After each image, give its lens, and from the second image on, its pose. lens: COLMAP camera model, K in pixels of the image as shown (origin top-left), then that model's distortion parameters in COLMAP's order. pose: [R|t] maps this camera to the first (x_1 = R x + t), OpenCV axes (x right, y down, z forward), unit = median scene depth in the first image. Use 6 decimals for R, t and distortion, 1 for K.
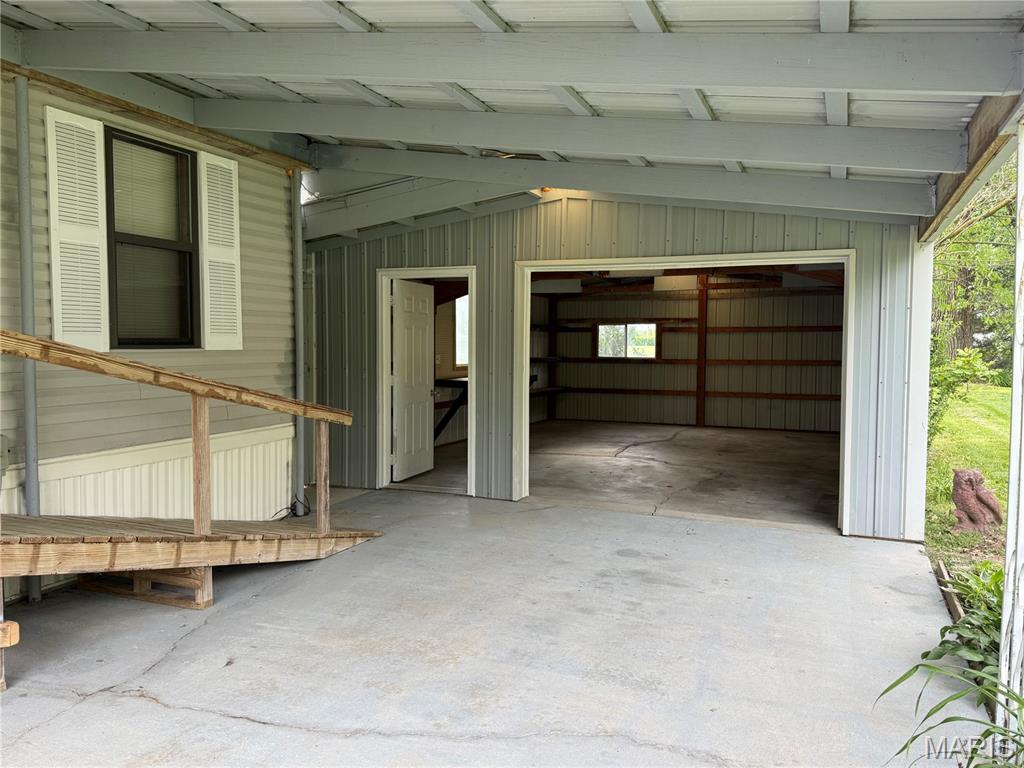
lens RADIAL K [[786.7, 0, 510.3], [0, 786.7, 390.7], [0, 0, 1]] dist [0.123214, -0.190708]
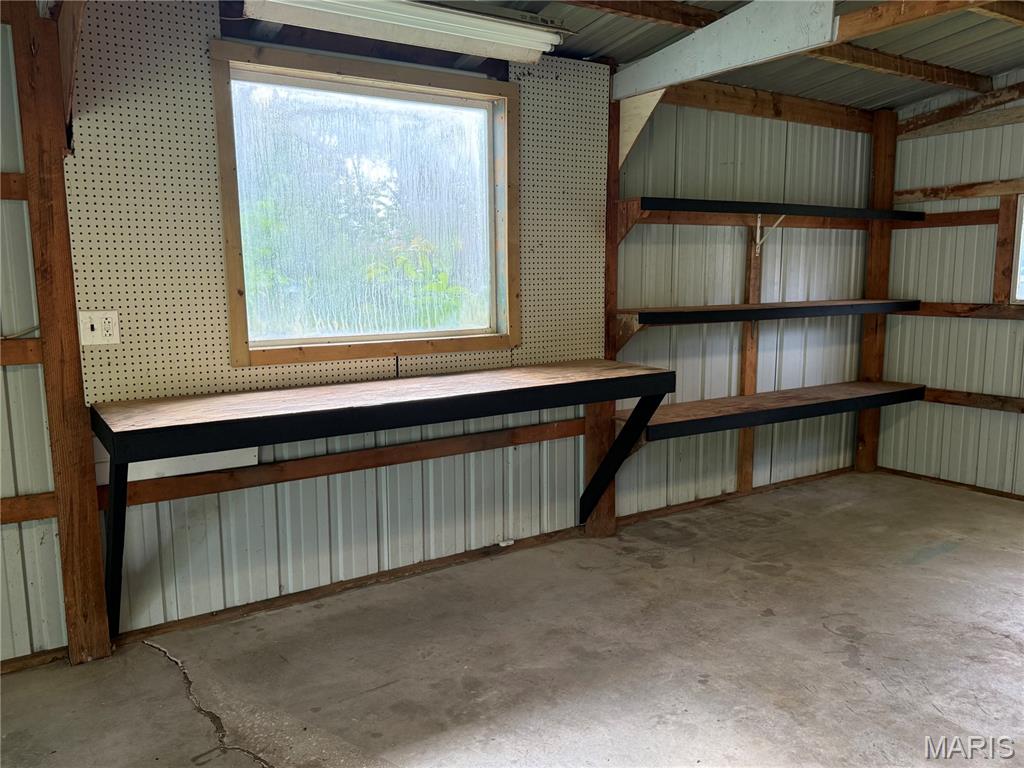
lens RADIAL K [[786.7, 0, 510.3], [0, 786.7, 390.7], [0, 0, 1]] dist [0.123214, -0.190708]
pose [[0.829405, 0.066568, -0.554668, 0.128974], [-0.016805, 0.995399, 0.094333, -0.034761], [0.558395, -0.068919, 0.826707, 0.633707]]
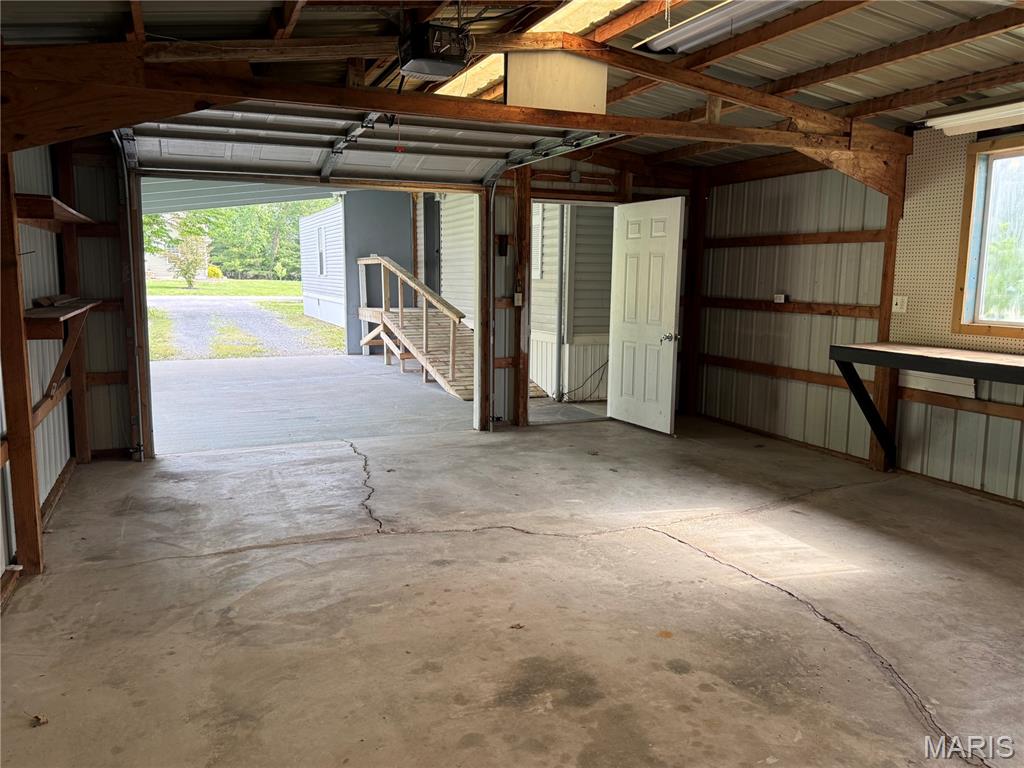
lens RADIAL K [[786.7, 0, 510.3], [0, 786.7, 390.7], [0, 0, 1]] dist [0.123214, -0.190708]
pose [[-0.706757, 0.090182, -0.701685, 0.351478], [-0.053725, 0.982136, 0.180340, -0.048909], [0.705414, 0.165155, -0.689286, 0.886528]]
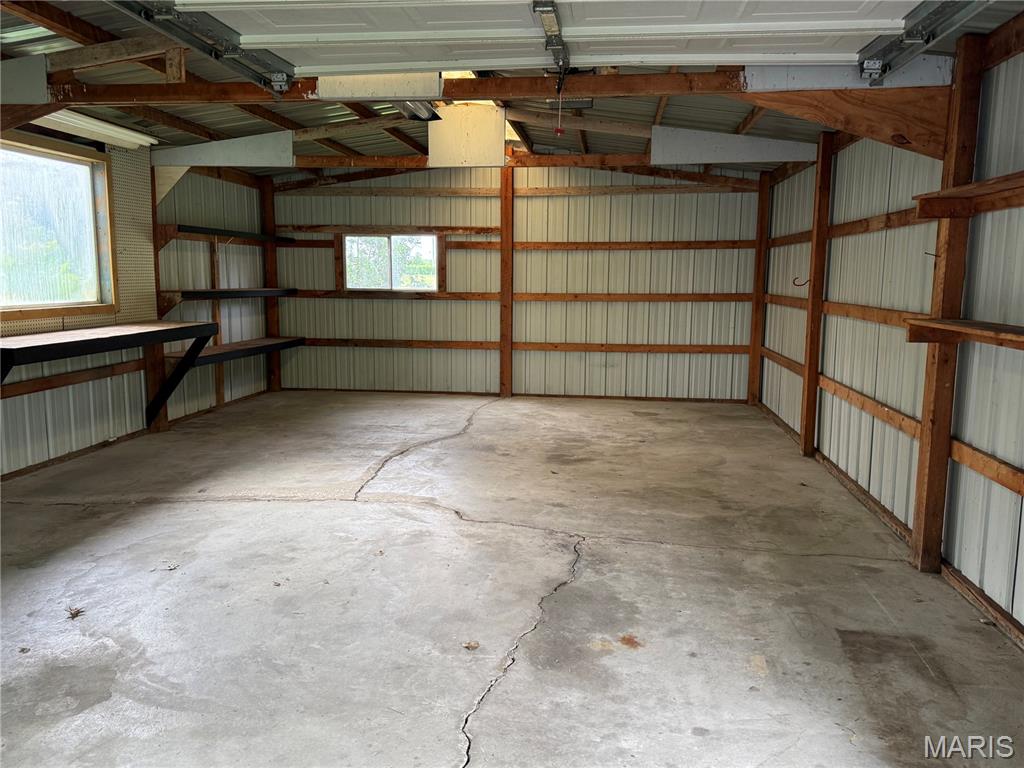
lens RADIAL K [[786.7, 0, 510.3], [0, 786.7, 390.7], [0, 0, 1]] dist [0.123214, -0.190708]
pose [[0.964240, -0.036776, 0.262468, 0.071638], [0.012836, 0.995644, 0.092347, -0.019169], [-0.264721, -0.085676, 0.960512, 0.370476]]
